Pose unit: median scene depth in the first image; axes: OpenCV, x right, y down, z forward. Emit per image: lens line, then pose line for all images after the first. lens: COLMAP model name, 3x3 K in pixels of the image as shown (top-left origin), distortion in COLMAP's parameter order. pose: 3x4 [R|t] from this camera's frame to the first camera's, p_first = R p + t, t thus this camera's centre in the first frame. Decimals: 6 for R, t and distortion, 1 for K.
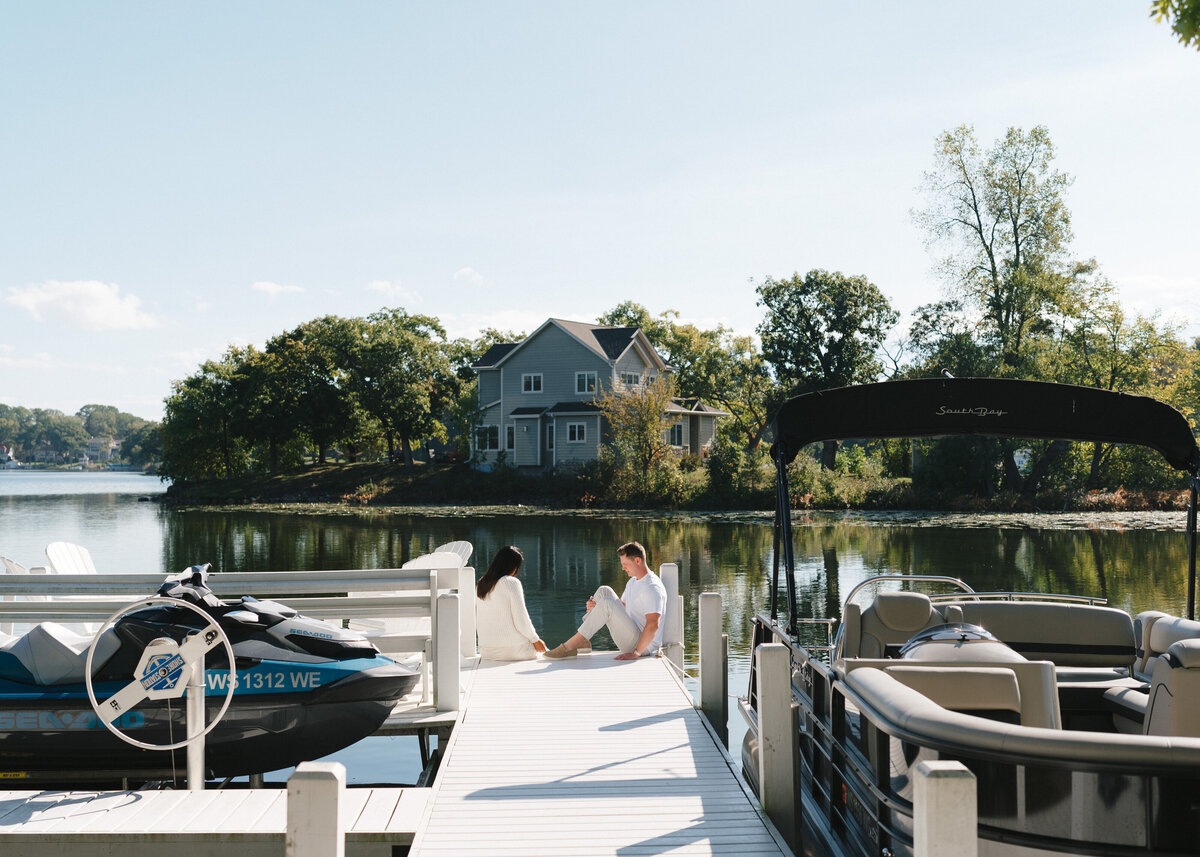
lens RADIAL K [[1480.1, 0, 599.4], [0, 1480.1, 428.3], [0, 0, 1]] dist [0.012621, 0.000000]
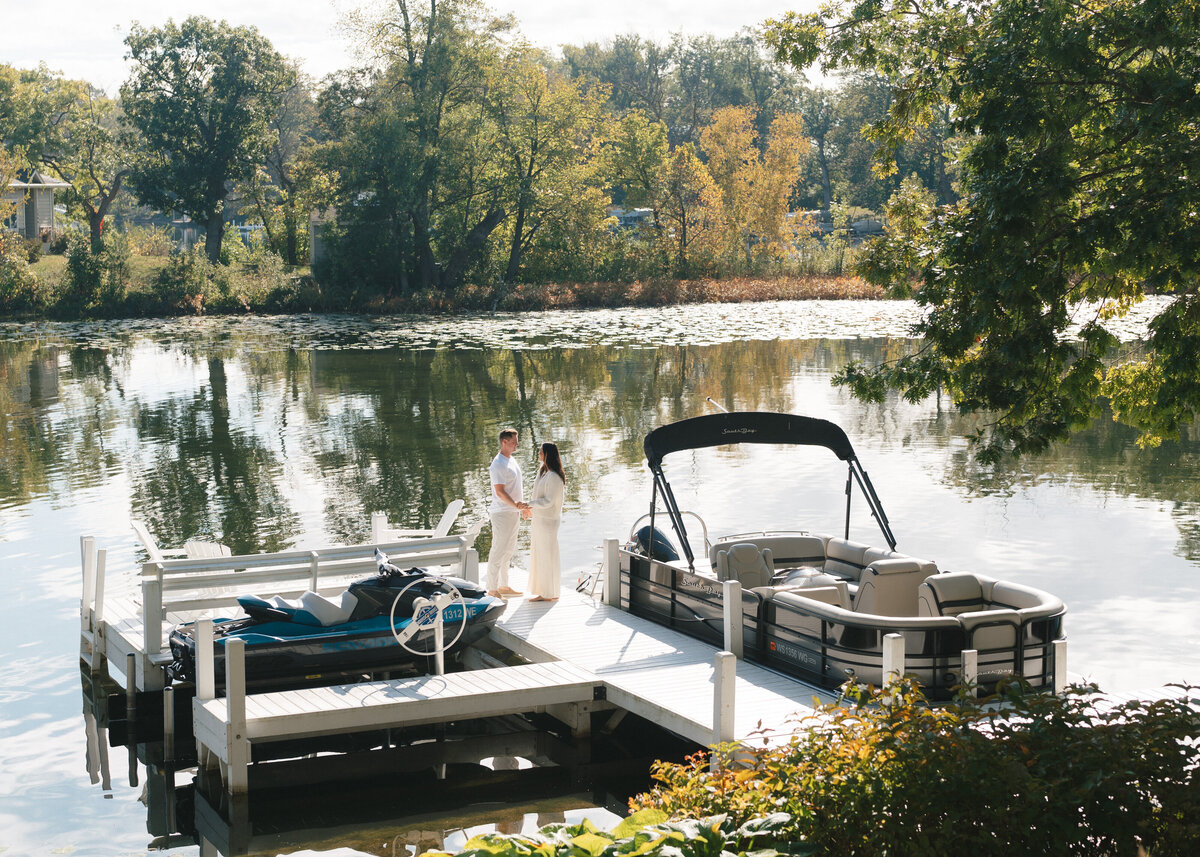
lens RADIAL K [[2069.9, 0, 597.1], [0, 2069.9, 433.9], [0, 0, 1]] dist [-0.064373, 0.000000]
pose [[0.914611, -0.049986, 0.401234, -0.115830], [-0.009629, 0.989355, 0.145206, -0.045518], [-0.404221, -0.136670, 0.904393, -0.145685]]
